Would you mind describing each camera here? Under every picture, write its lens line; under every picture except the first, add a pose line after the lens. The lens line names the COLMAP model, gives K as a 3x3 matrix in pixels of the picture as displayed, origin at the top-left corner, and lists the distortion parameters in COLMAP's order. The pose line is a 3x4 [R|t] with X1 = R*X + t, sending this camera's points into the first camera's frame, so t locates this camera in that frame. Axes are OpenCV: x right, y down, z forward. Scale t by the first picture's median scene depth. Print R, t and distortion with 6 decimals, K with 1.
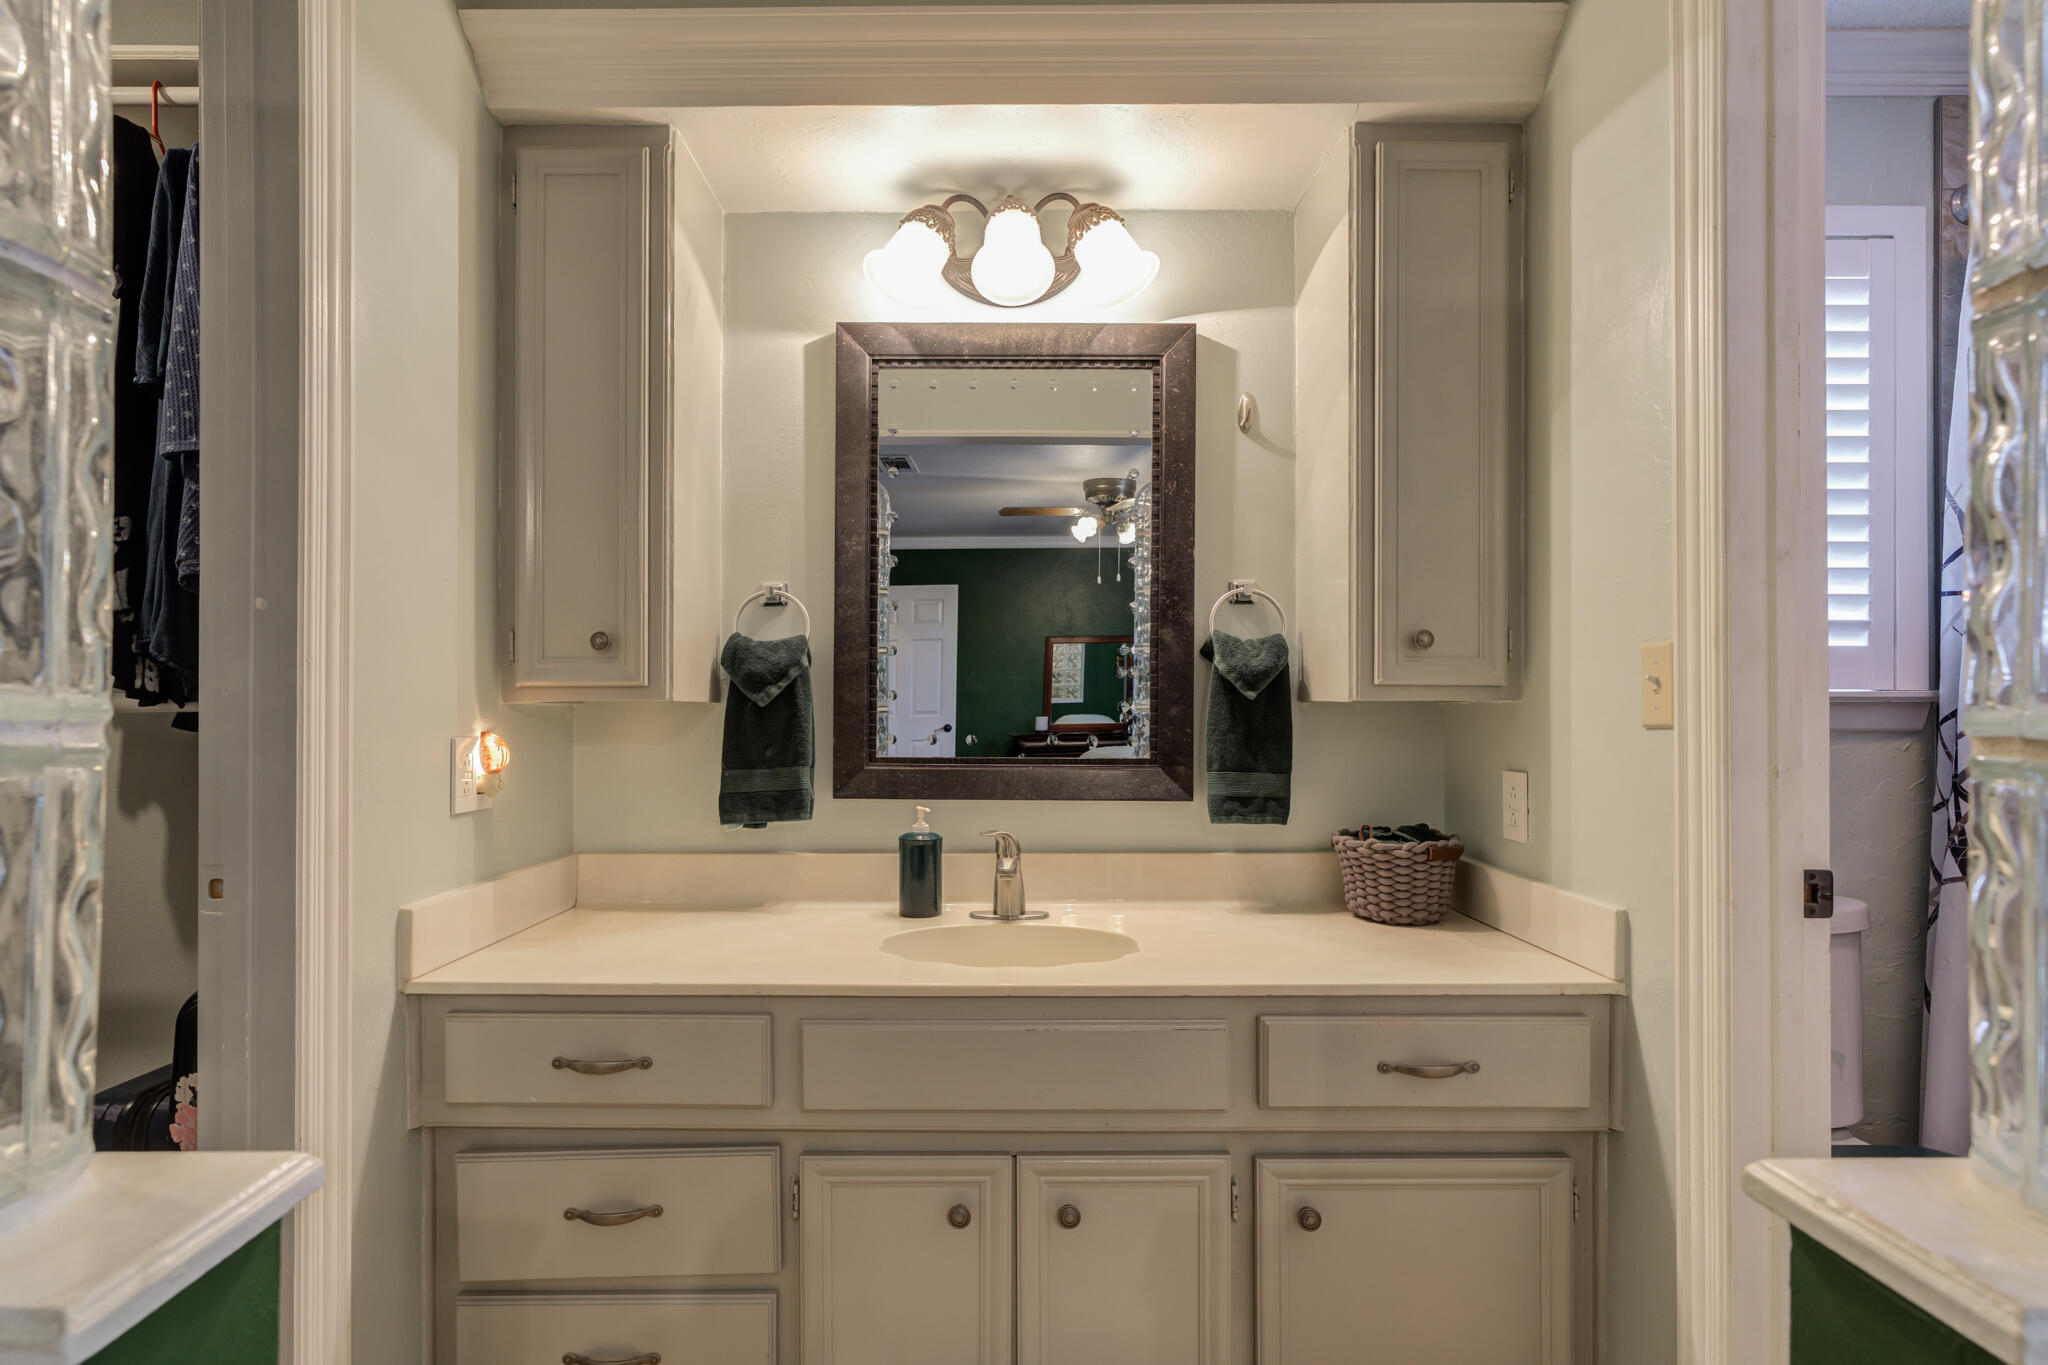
lens RADIAL K [[942.4, 0, 988.6], [0, 942.4, 719.2], [0, 0, 1]] dist [0.002797, 0.000551]
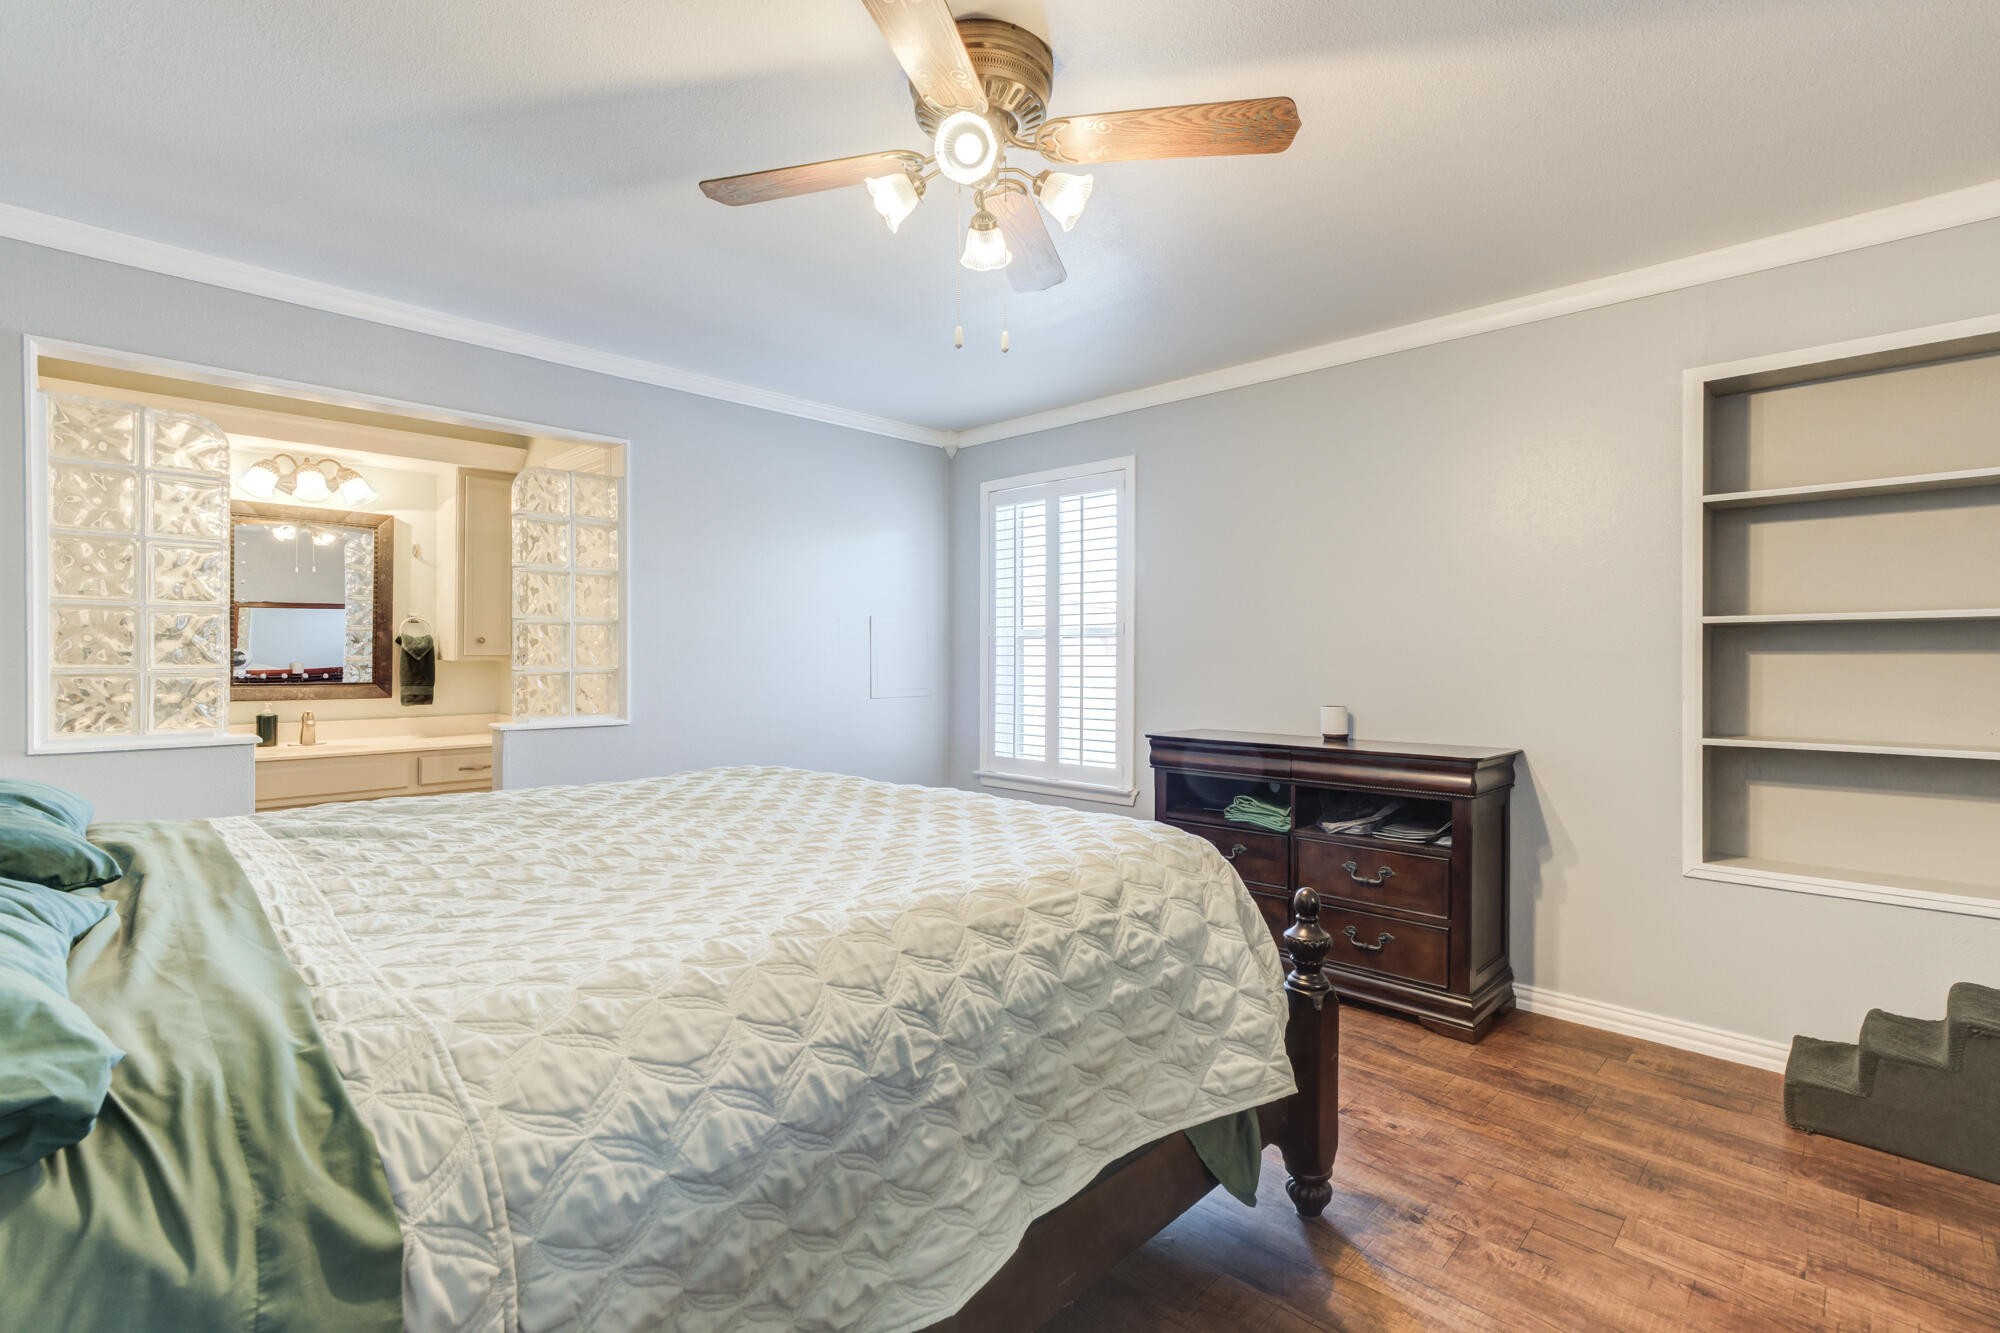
lens RADIAL K [[916.1, 0, 1005.2], [0, 916.1, 649.4], [0, 0, 1]] dist [0.038156, -0.040028]
pose [[0.682889, -0.003260, 0.730515, -0.507086], [-0.003830, 0.999960, 0.008042, -0.077008], [-0.730512, -0.008289, 0.682850, -2.040616]]
